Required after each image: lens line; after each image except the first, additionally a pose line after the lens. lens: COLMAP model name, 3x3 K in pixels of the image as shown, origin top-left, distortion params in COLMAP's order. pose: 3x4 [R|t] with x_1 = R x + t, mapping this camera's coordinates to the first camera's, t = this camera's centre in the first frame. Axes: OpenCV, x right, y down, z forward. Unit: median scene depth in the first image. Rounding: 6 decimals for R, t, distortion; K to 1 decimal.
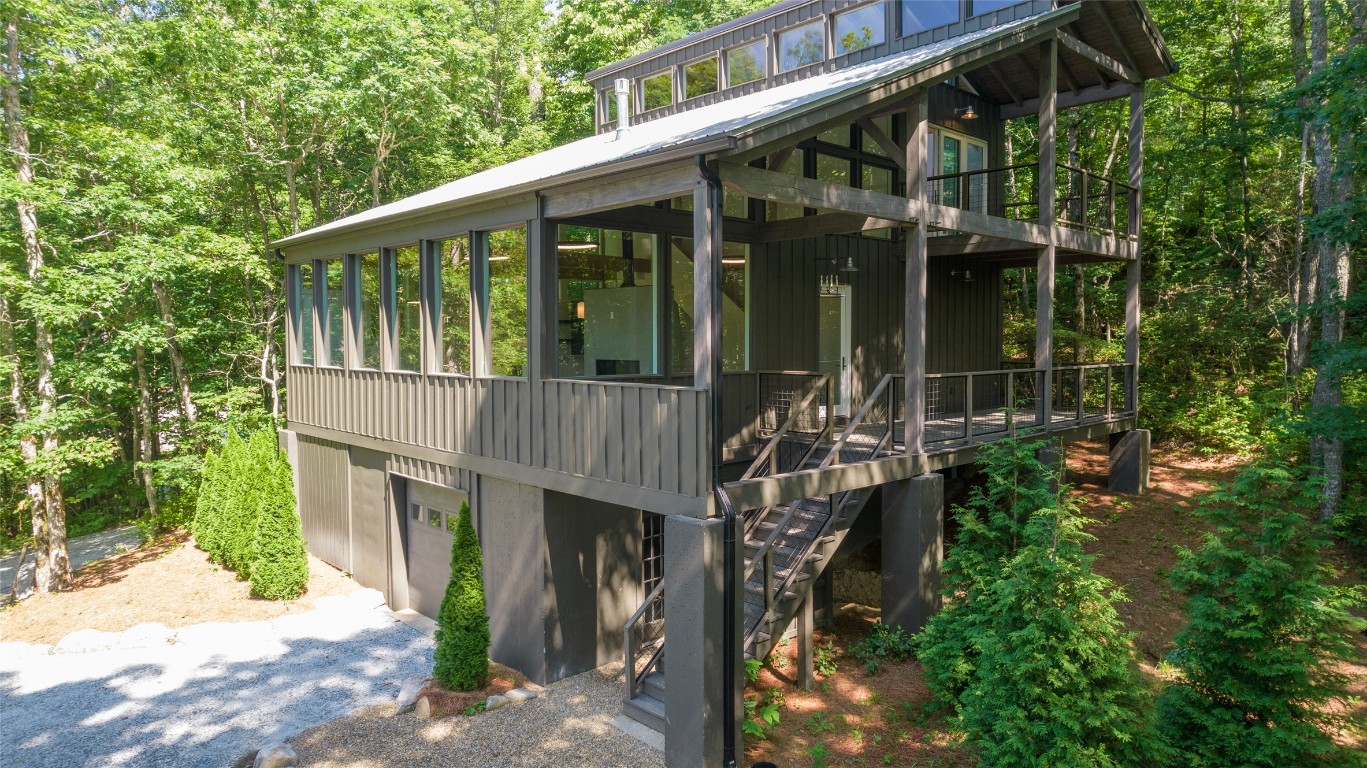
lens RADIAL K [[868.2, 0, 696.9], [0, 868.2, 381.6], [0, 0, 1]] dist [-0.081413, 0.064144]
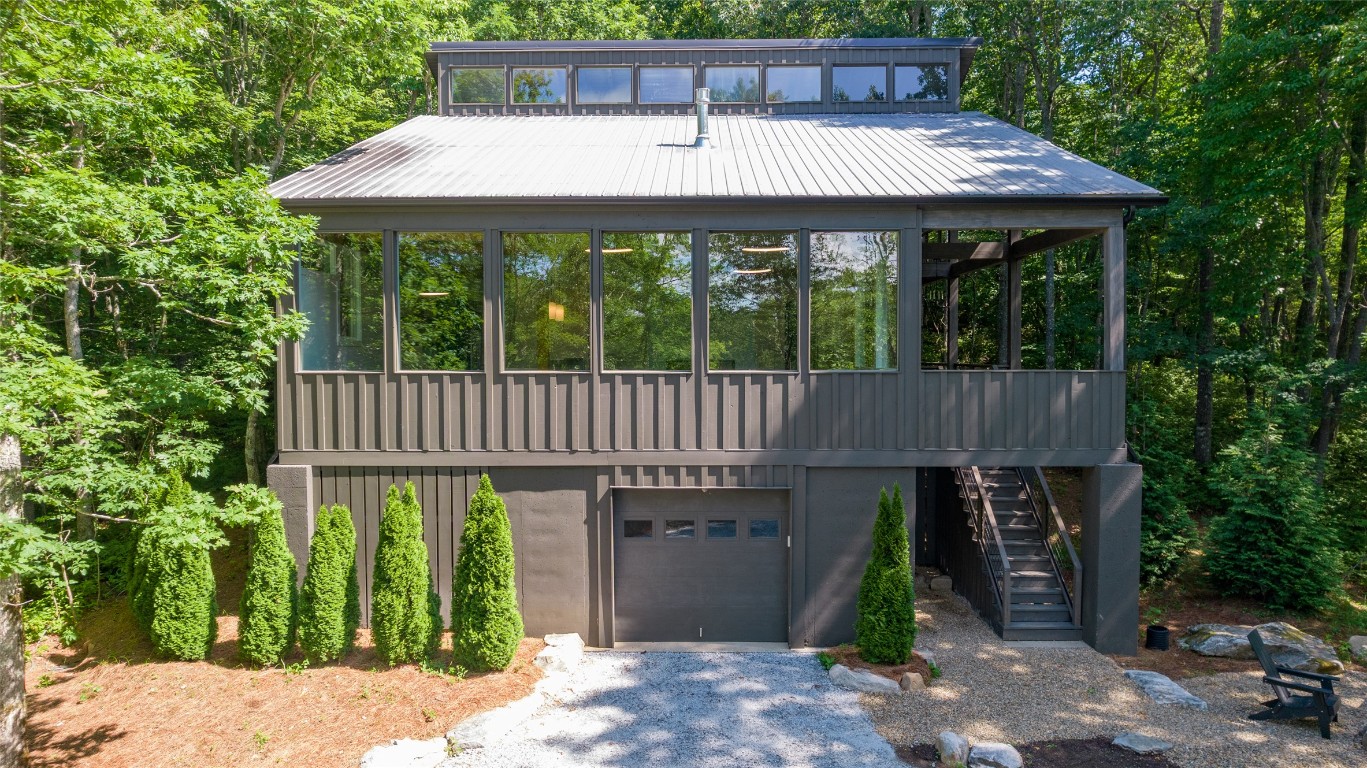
lens RADIAL K [[868.2, 0, 696.9], [0, 868.2, 381.6], [0, 0, 1]] dist [-0.081413, 0.064144]
pose [[0.702381, -0.015183, 0.711639, -1.085102], [0.036231, 0.999239, -0.014441, 0.021115], [-0.710878, 0.035927, 0.702397, 0.386146]]
